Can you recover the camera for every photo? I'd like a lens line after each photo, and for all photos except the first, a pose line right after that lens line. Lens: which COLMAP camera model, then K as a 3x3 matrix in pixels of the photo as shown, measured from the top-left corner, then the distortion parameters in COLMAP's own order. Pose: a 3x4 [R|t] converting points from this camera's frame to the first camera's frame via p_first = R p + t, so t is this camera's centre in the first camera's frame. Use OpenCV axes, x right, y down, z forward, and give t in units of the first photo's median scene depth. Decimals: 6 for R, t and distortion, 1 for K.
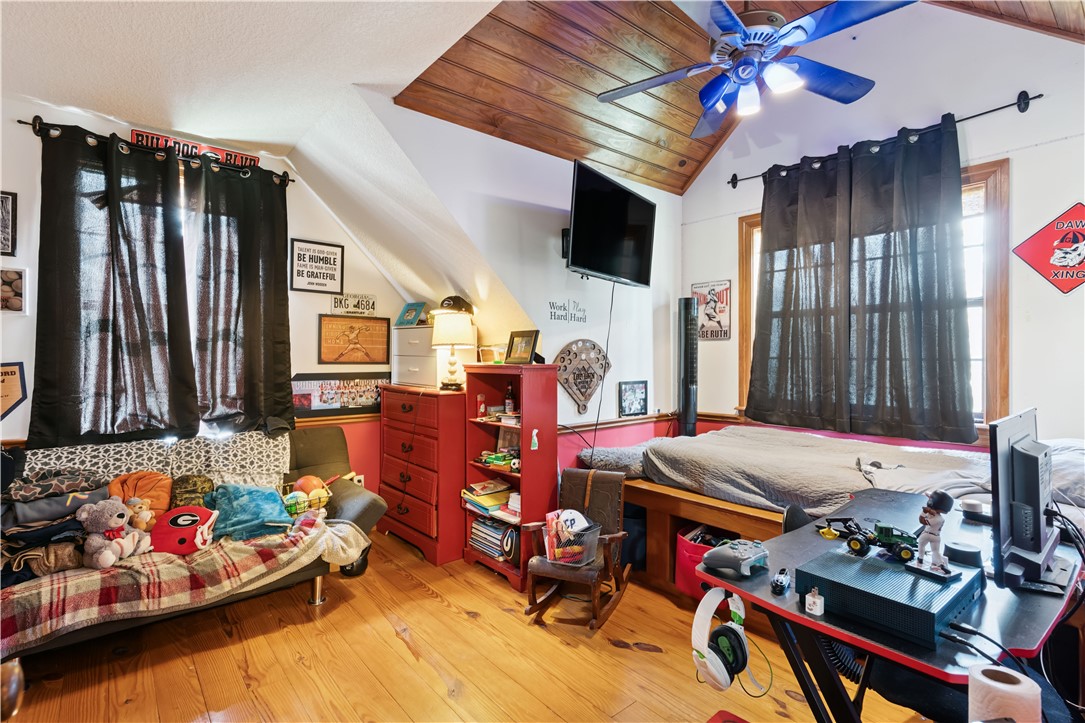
lens RADIAL K [[529.3, 0, 541.0], [0, 529.3, 355.7], [0, 0, 1]] dist [-0.002490, -0.000333]
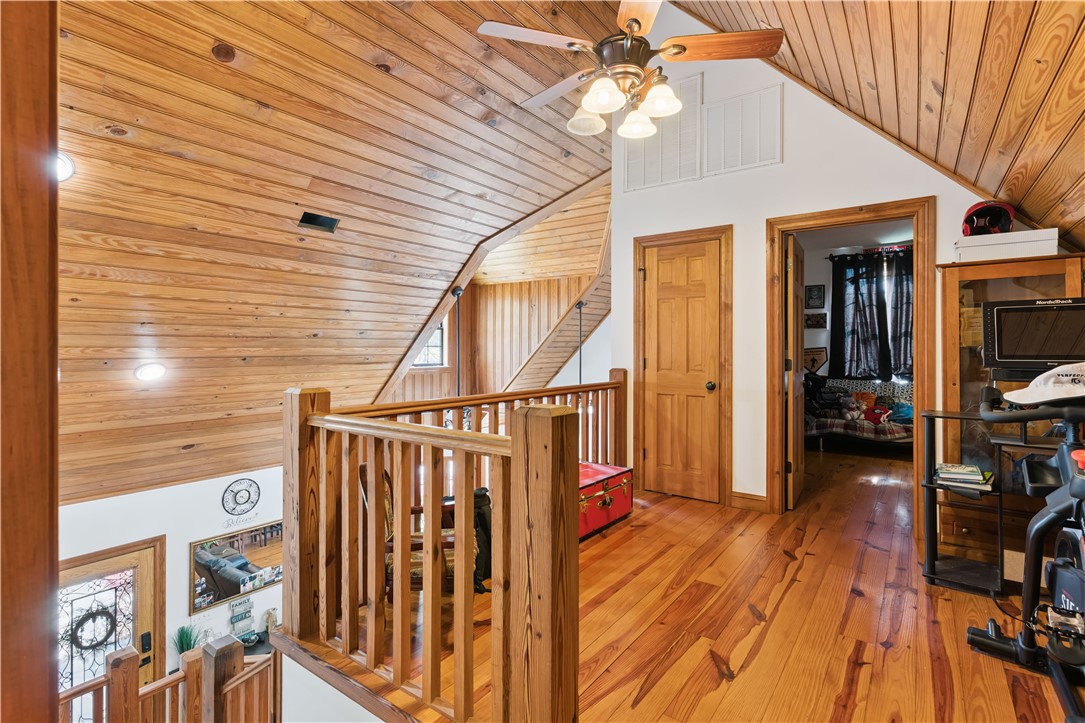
lens RADIAL K [[529.3, 0, 540.8], [0, 529.3, 351.2], [0, 0, 1]] dist [-0.002490, -0.000333]
pose [[0.256050, 0.007733, -0.966632, 1.195409], [0.007515, 0.999922, 0.009989, -0.004584], [0.966634, -0.009822, 0.255972, -1.049663]]
